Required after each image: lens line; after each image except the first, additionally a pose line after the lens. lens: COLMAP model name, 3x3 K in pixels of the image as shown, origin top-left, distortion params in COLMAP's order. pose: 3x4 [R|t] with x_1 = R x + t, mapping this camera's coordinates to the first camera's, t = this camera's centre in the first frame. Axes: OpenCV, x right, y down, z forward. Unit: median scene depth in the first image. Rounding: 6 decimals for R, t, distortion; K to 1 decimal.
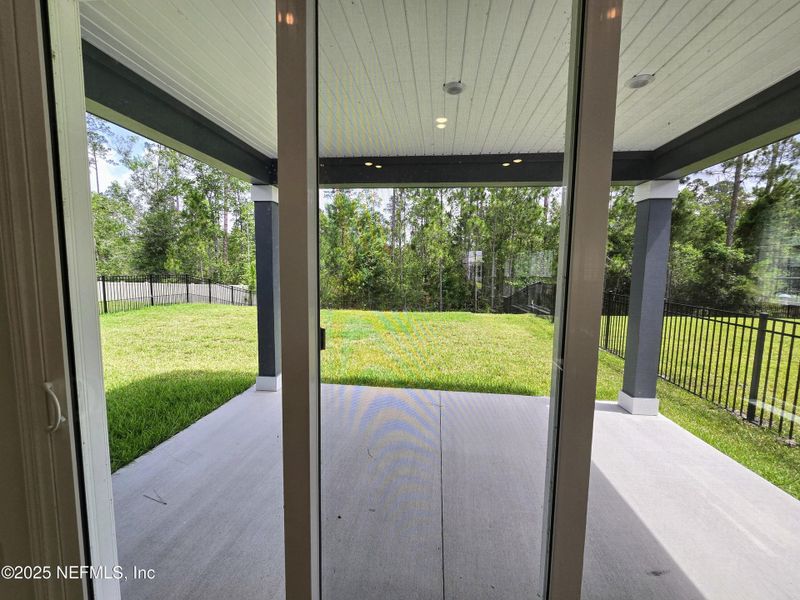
lens RADIAL K [[328.4, 0, 403.1], [0, 328.4, 299.9], [0, 0, 1]] dist [-0.002467, 0.001451]
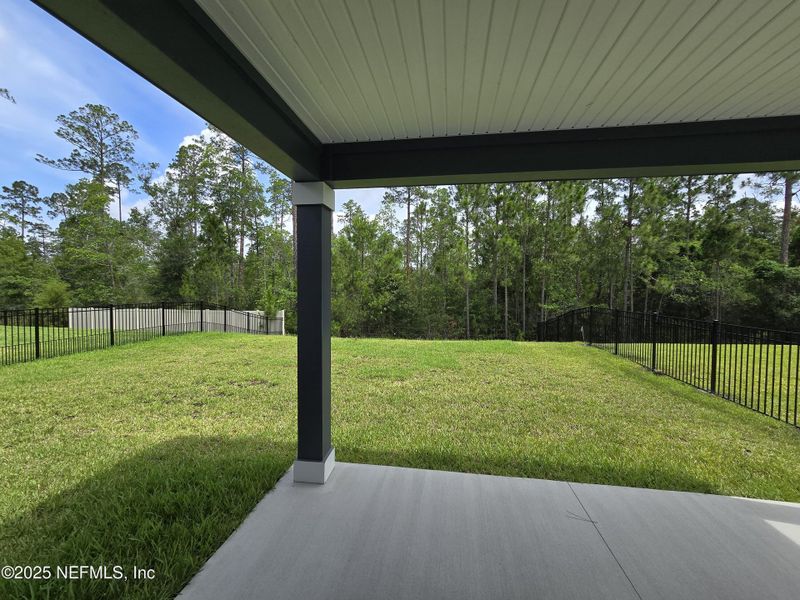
lens RADIAL K [[328.4, 0, 401.0], [0, 328.4, 301.5], [0, 0, 1]] dist [-0.002467, 0.001451]
pose [[0.999265, -0.008877, -0.037282, -0.038466], [0.006527, 0.998013, -0.062667, -0.009435], [0.037764, 0.062377, 0.997338, 0.060781]]
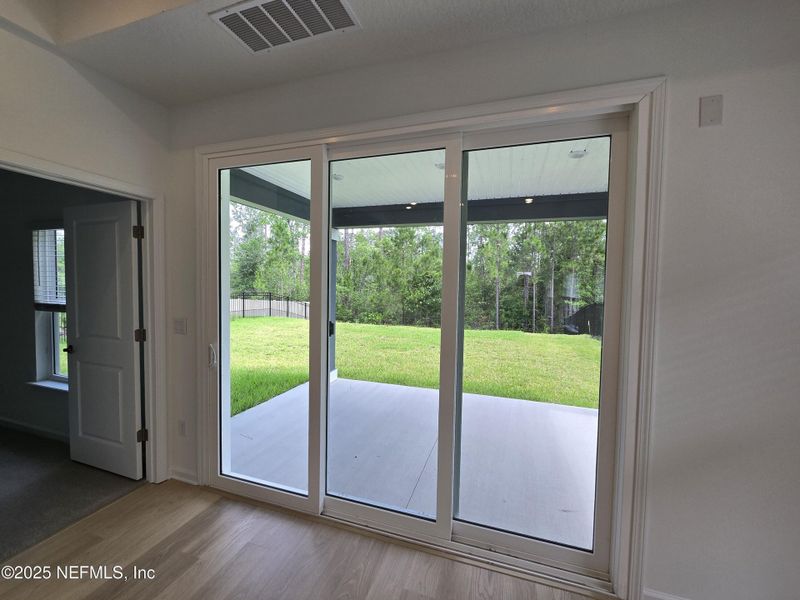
lens RADIAL K [[328.4, 0, 404.5], [0, 328.4, 300.3], [0, 0, 1]] dist [-0.002467, 0.001451]
pose [[0.981353, 0.010292, -0.191939, 0.029153], [-0.020936, 0.998348, -0.053509, 0.002410], [0.191071, 0.056529, 0.979947, -0.044453]]
